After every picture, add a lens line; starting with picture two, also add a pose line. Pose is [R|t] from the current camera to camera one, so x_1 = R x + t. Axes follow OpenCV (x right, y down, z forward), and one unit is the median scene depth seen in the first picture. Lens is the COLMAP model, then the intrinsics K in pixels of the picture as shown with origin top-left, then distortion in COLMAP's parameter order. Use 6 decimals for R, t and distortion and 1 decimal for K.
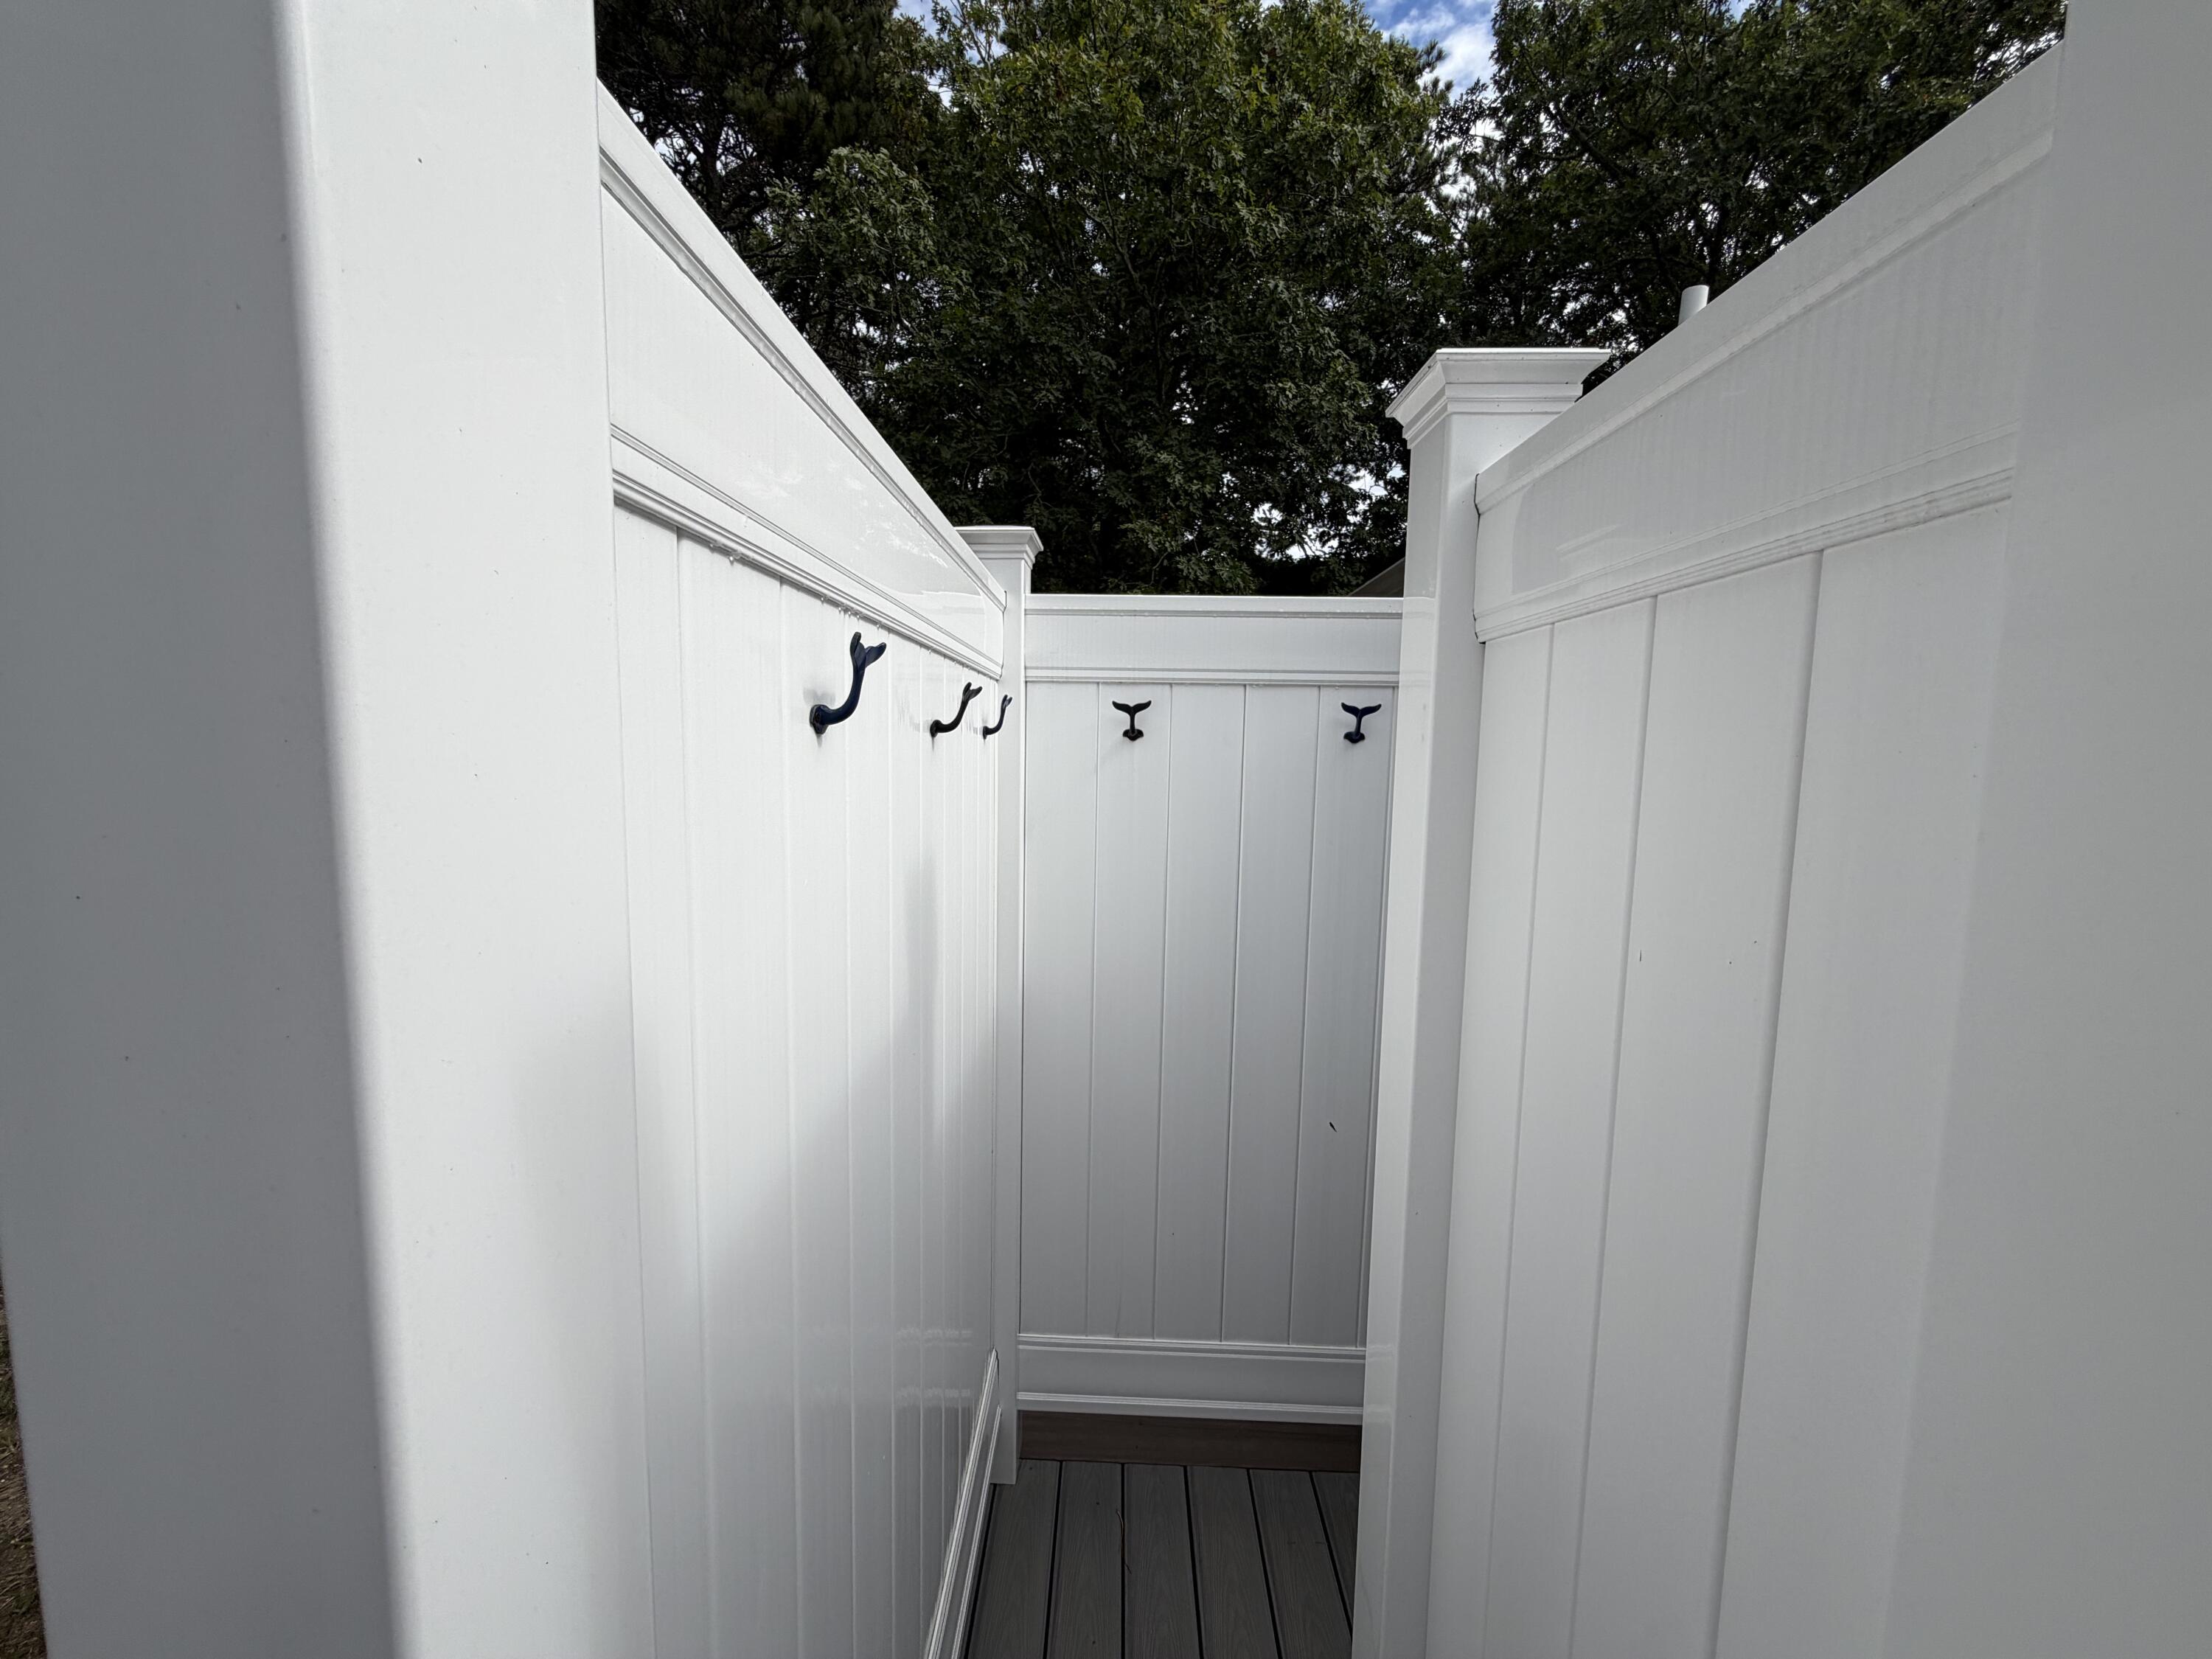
lens RADIAL K [[873.1, 0, 1097.8], [0, 873.1, 825.2], [0, 0, 1]] dist [-0.003575, -0.000014]
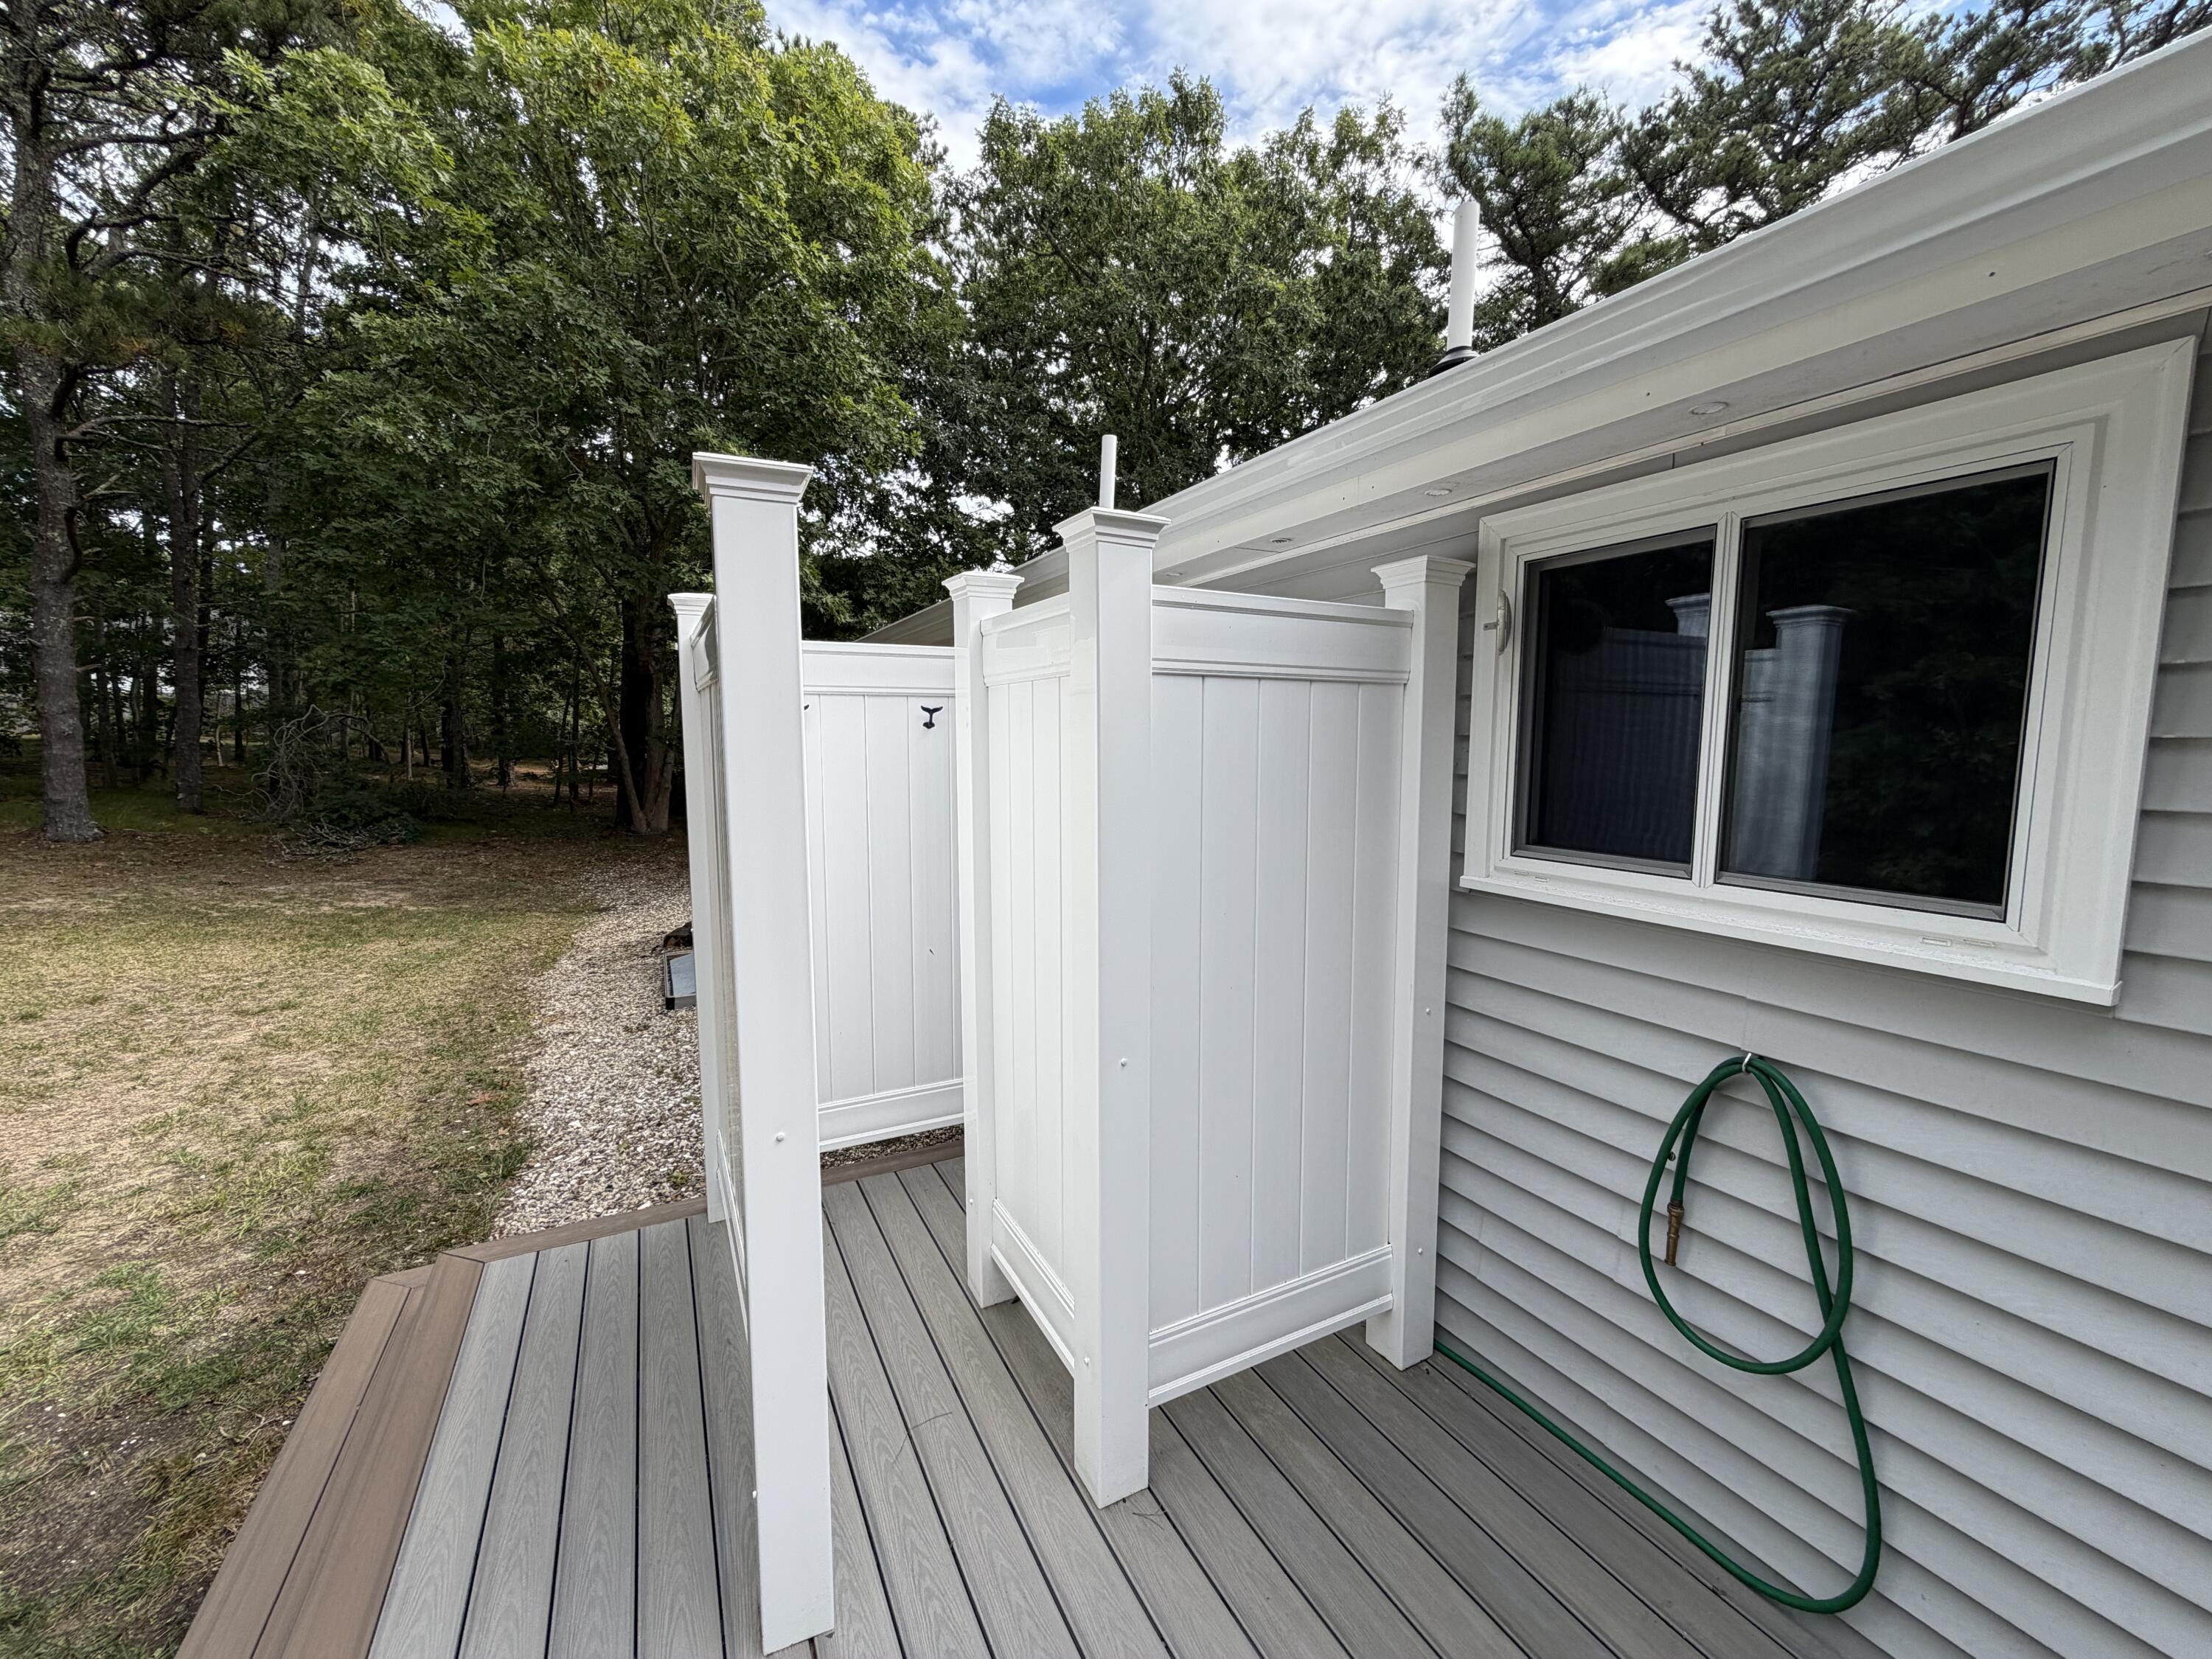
lens RADIAL K [[873.1, 0, 1097.8], [0, 873.1, 825.2], [0, 0, 1]] dist [-0.003575, -0.000014]
pose [[0.874498, -0.072606, 0.479564, -0.053798], [0.068026, 0.997320, 0.026946, 0.015174], [-0.480235, 0.009059, 0.877093, -0.140787]]
